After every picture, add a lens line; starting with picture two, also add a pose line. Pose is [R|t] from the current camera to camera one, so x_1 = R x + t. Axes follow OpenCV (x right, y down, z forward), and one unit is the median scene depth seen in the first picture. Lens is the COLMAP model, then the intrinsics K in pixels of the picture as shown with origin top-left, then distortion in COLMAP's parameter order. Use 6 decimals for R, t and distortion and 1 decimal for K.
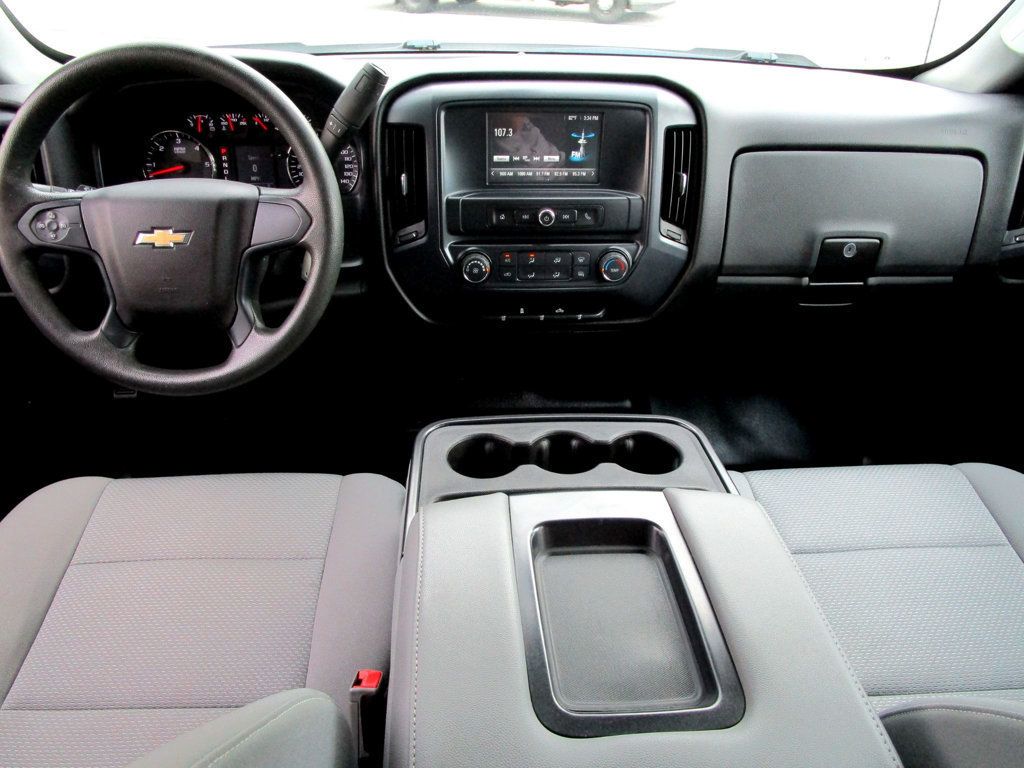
lens RADIAL K [[735.6, 0, 510.5], [0, 735.6, 381.0], [0, 0, 1]] dist [-0.033445, 0.022886]
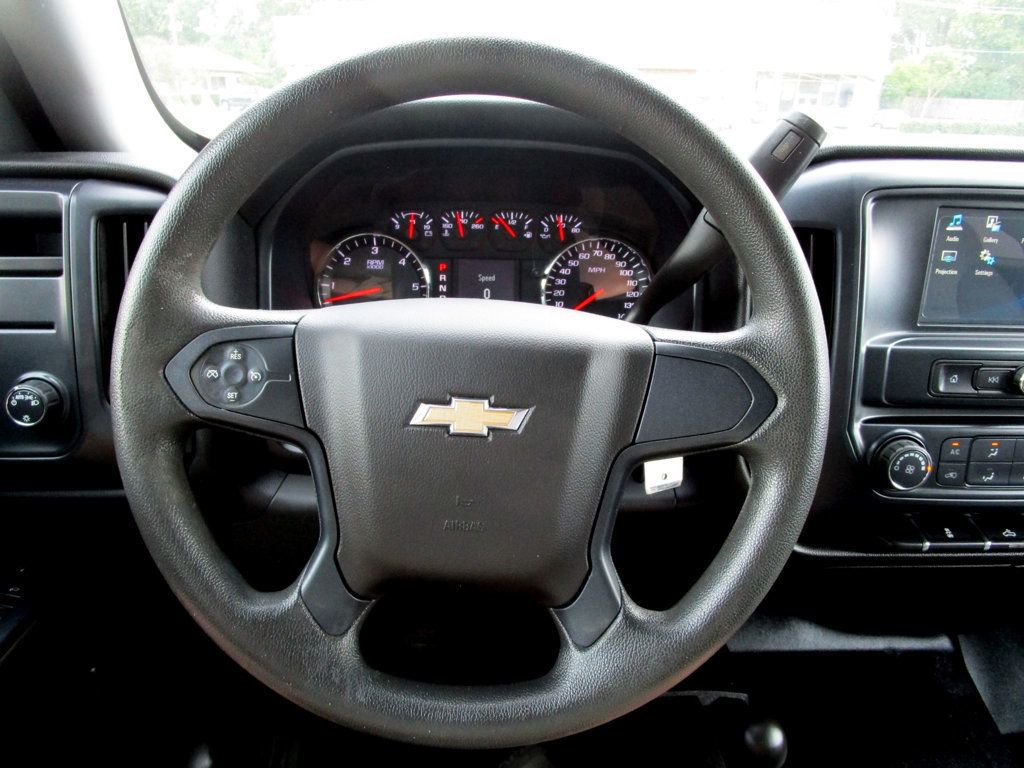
lens RADIAL K [[735.6, 0, 510.5], [0, 735.6, 381.0], [0, 0, 1]] dist [-0.033445, 0.022886]
pose [[0.999814, 0.019130, -0.002579, -0.358734], [-0.019268, 0.980938, -0.193364, -0.100150], [-0.001169, 0.193378, 0.981124, 0.417821]]
